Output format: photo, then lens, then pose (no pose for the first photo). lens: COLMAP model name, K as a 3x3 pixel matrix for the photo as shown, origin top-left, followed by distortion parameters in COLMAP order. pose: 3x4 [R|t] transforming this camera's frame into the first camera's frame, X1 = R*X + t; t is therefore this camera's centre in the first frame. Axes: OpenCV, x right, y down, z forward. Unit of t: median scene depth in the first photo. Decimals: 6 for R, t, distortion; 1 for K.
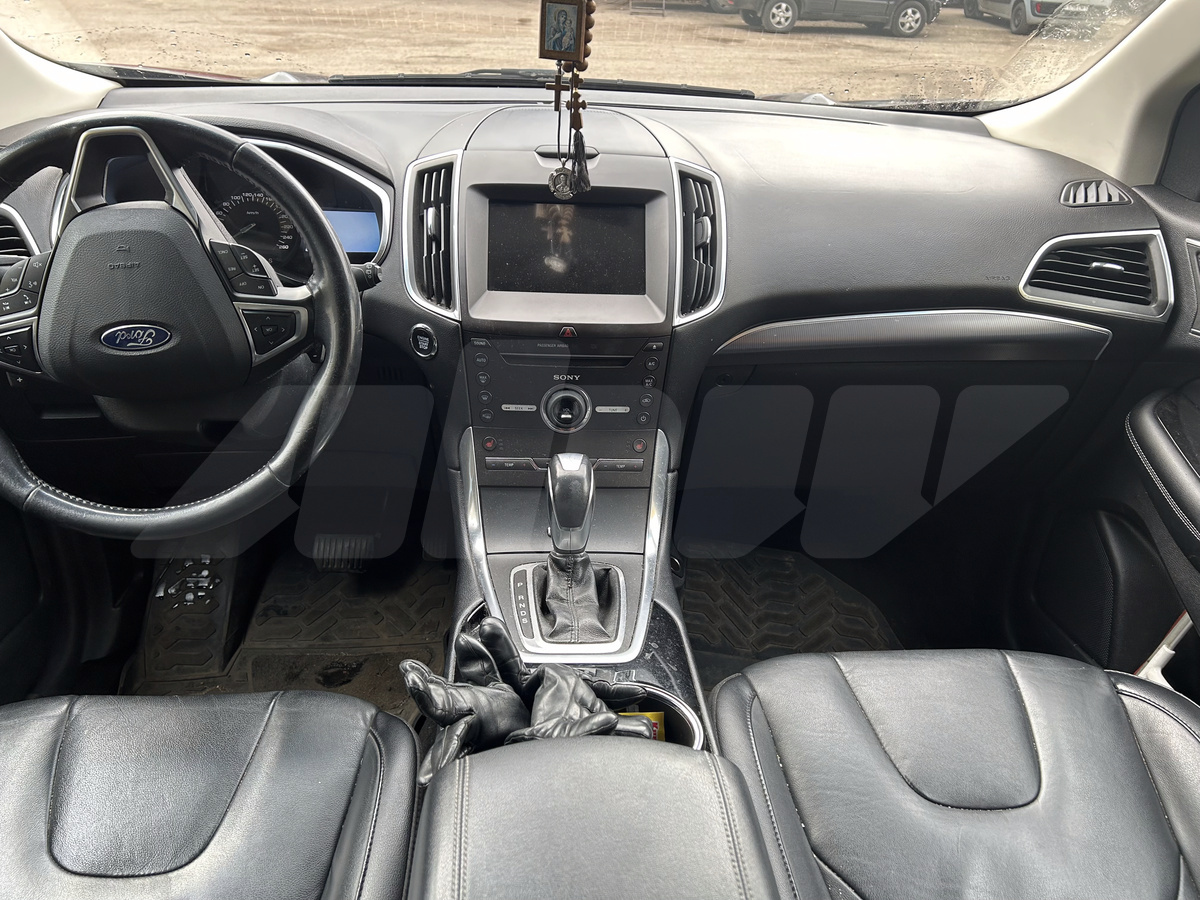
lens RADIAL K [[914.7, 0, 606.4], [0, 914.7, 449.1], [0, 0, 1]] dist [0.066093, -0.073846]
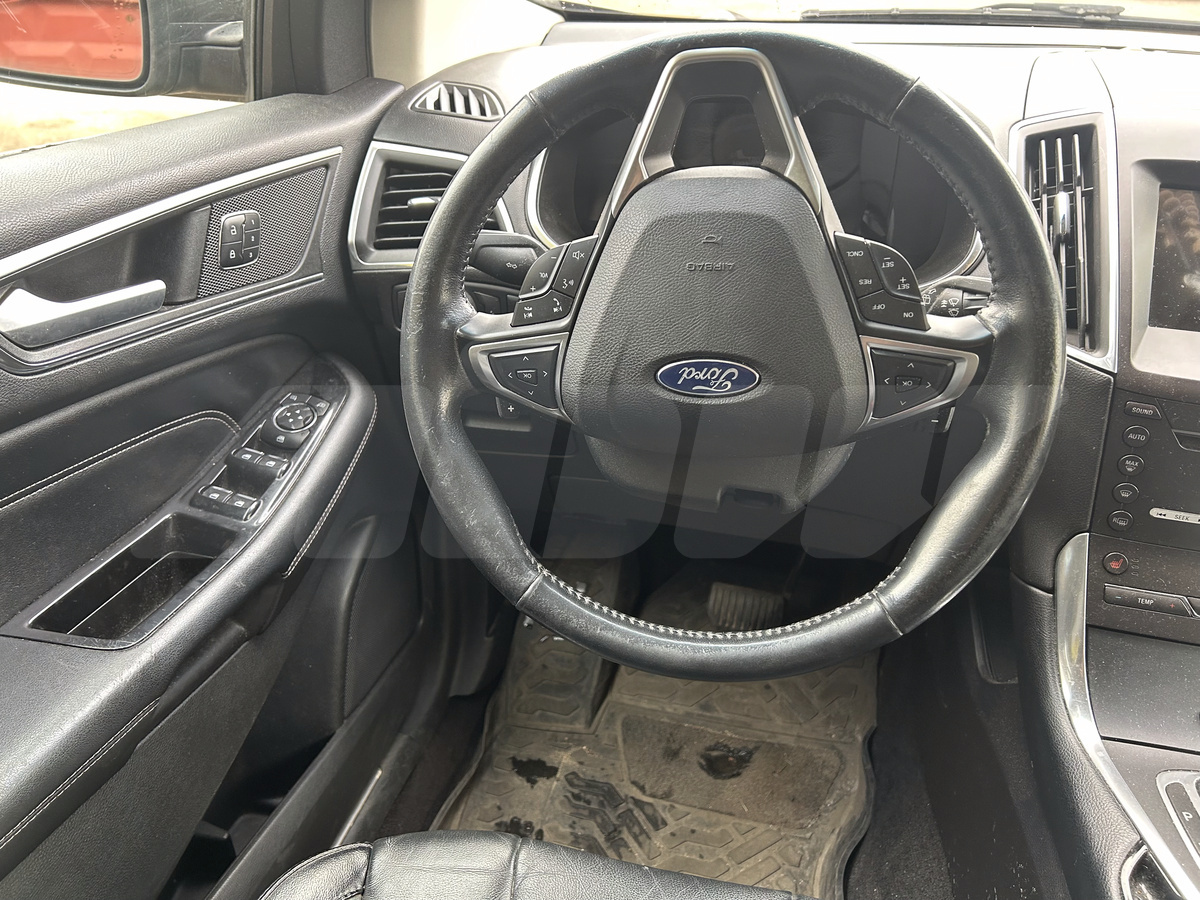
lens RADIAL K [[914.7, 0, 606.4], [0, 914.7, 449.1], [0, 0, 1]] dist [0.066093, -0.073846]
pose [[0.961443, 0.128642, -0.243059, -0.324698], [-0.121242, 0.991592, 0.045228, -0.071706], [0.246834, -0.014015, 0.968956, 0.278839]]
